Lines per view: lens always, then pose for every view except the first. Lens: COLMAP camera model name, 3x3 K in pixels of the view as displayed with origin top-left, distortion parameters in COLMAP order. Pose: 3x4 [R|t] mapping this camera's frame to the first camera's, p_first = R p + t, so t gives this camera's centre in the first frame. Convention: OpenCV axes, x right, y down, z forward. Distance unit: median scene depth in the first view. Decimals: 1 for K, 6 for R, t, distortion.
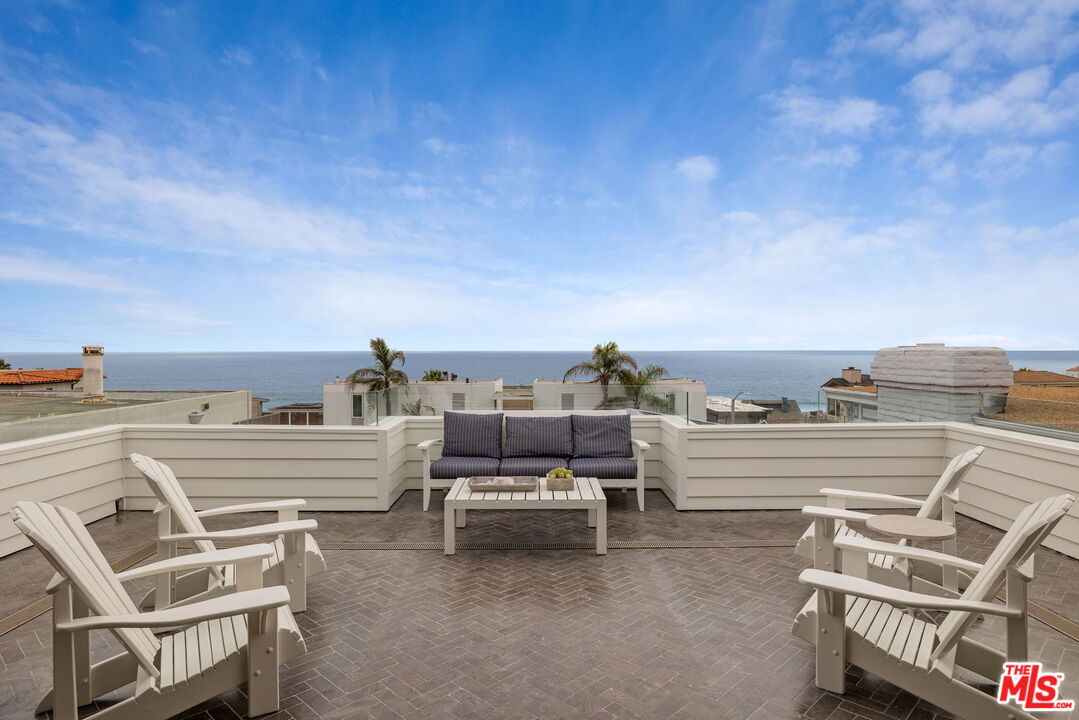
lens RADIAL K [[666.8, 0, 513.1], [0, 666.8, 347.6], [0, 0, 1]] dist [-0.004187, -0.000586]
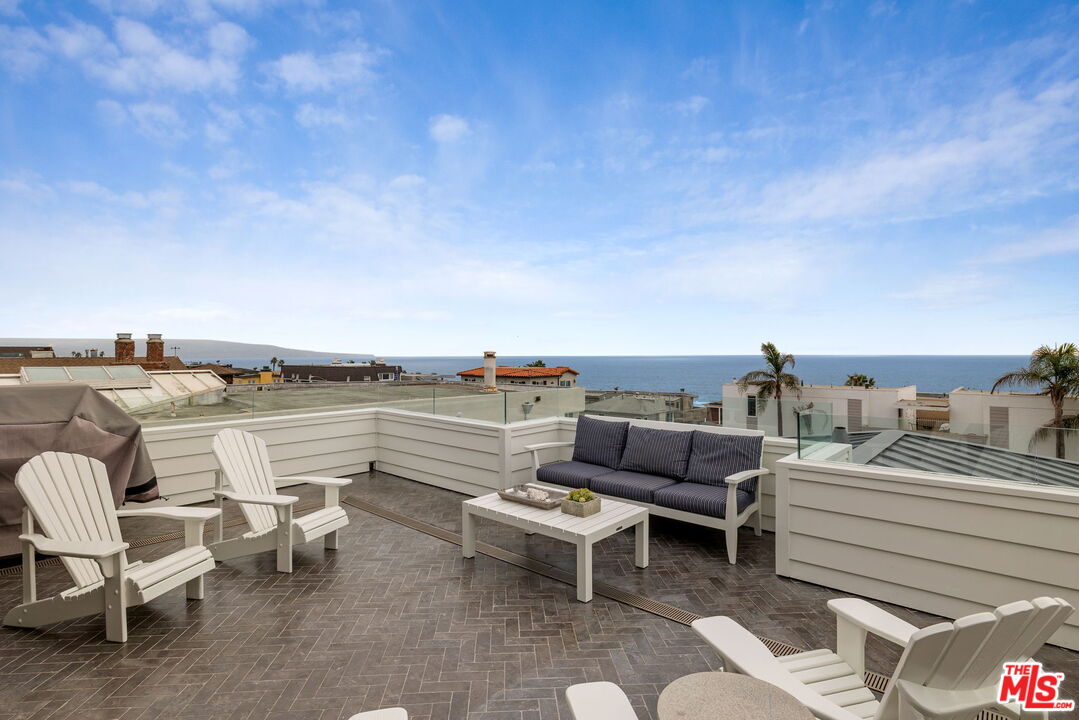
lens RADIAL K [[564.6, 0, 537.4], [0, 564.6, 348.5], [0, 0, 1]] dist [0.009890, 0.001374]
pose [[0.737272, -0.007600, -0.675553, 0.408754], [0.003330, 0.999965, -0.007615, 0.001135], [0.675587, 0.003364, 0.737272, 0.317674]]
